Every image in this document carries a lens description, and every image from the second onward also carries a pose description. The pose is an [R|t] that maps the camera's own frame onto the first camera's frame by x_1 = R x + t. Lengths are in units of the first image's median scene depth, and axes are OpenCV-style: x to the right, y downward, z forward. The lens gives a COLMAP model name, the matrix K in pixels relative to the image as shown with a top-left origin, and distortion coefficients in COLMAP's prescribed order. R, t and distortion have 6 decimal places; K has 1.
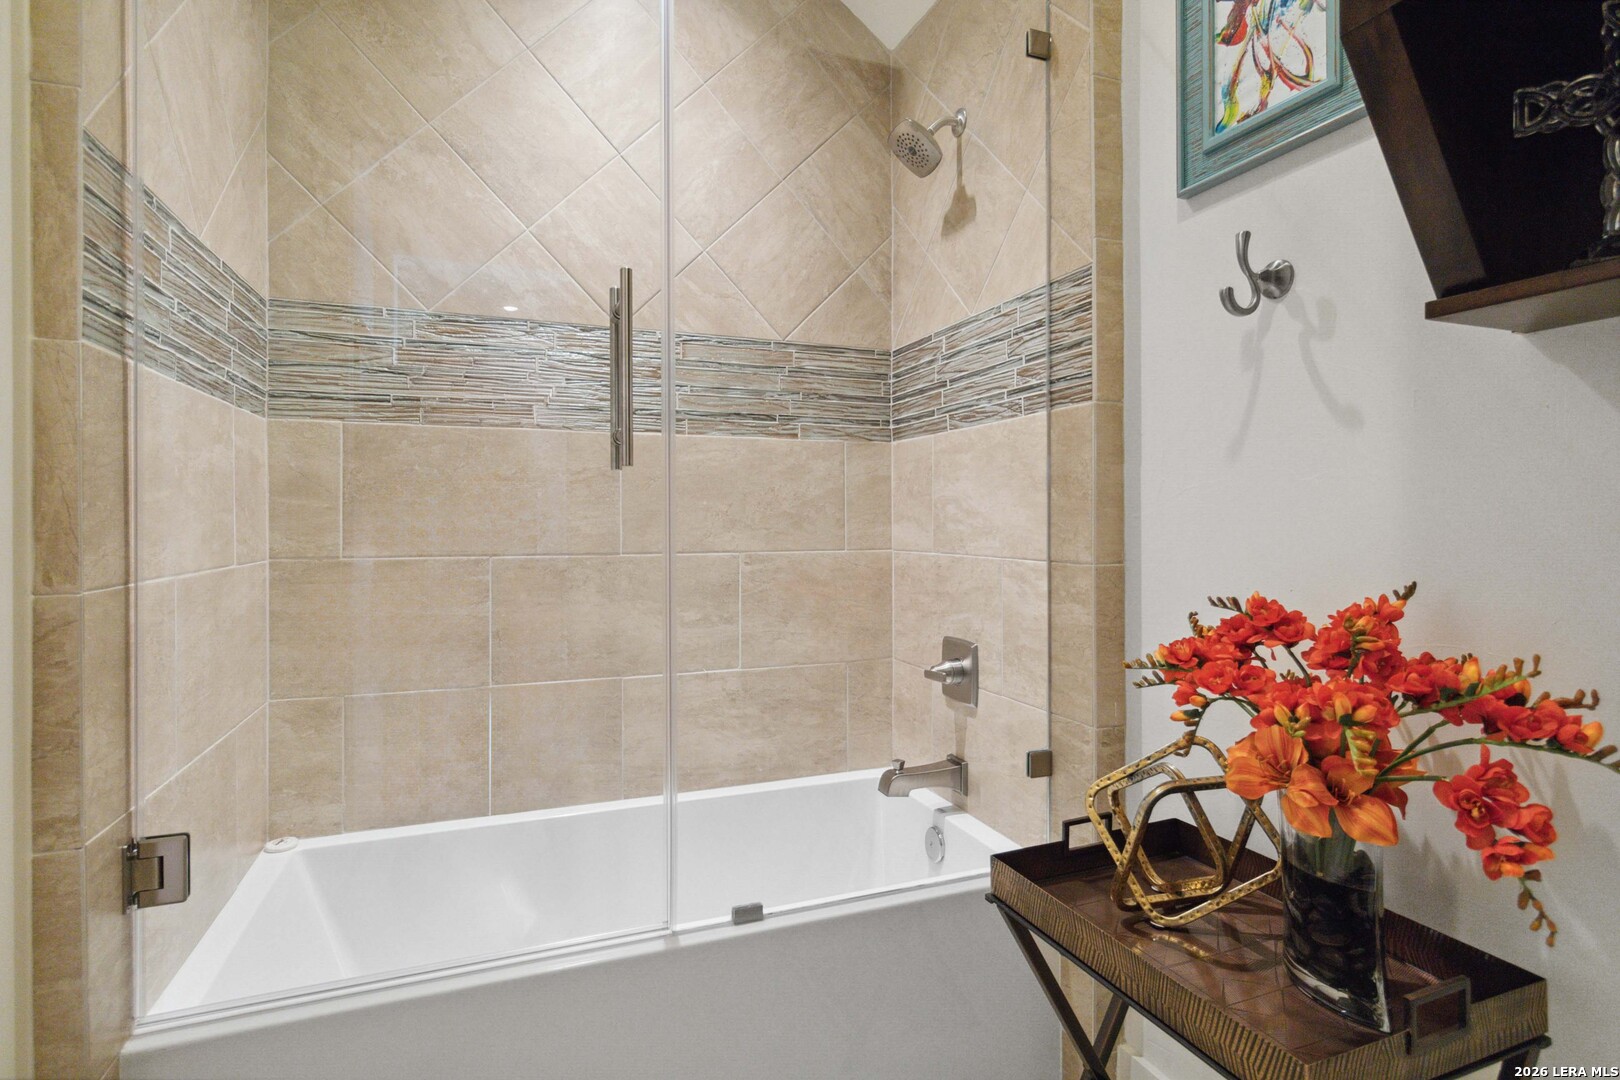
lens RADIAL K [[813.0, 0, 810.9], [0, 813.0, 530.2], [0, 0, 1]] dist [-0.002413, -0.000597]
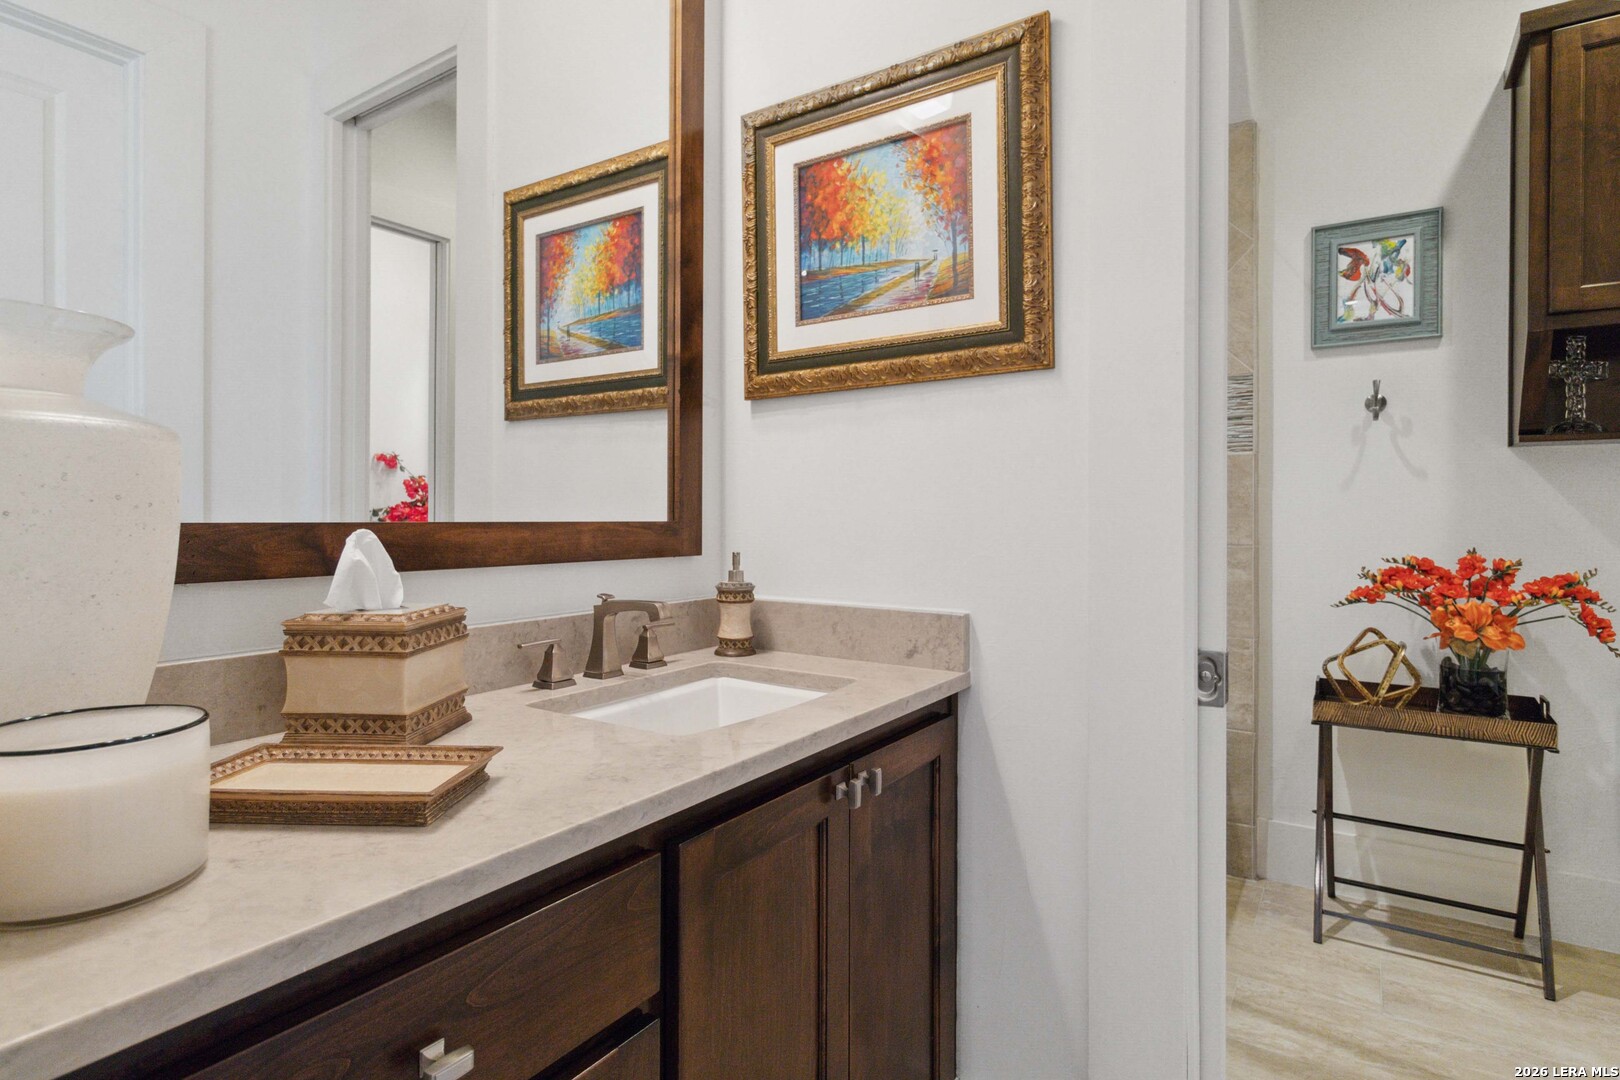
lens RADIAL K [[813.0, 0, 808.3], [0, 813.0, 533.9], [0, 0, 1]] dist [-0.002413, -0.000597]
pose [[0.805670, -0.004287, 0.592350, -1.789771], [0.002183, 0.999989, 0.004268, 0.009179], [-0.592361, -0.002146, 0.805670, 0.194982]]
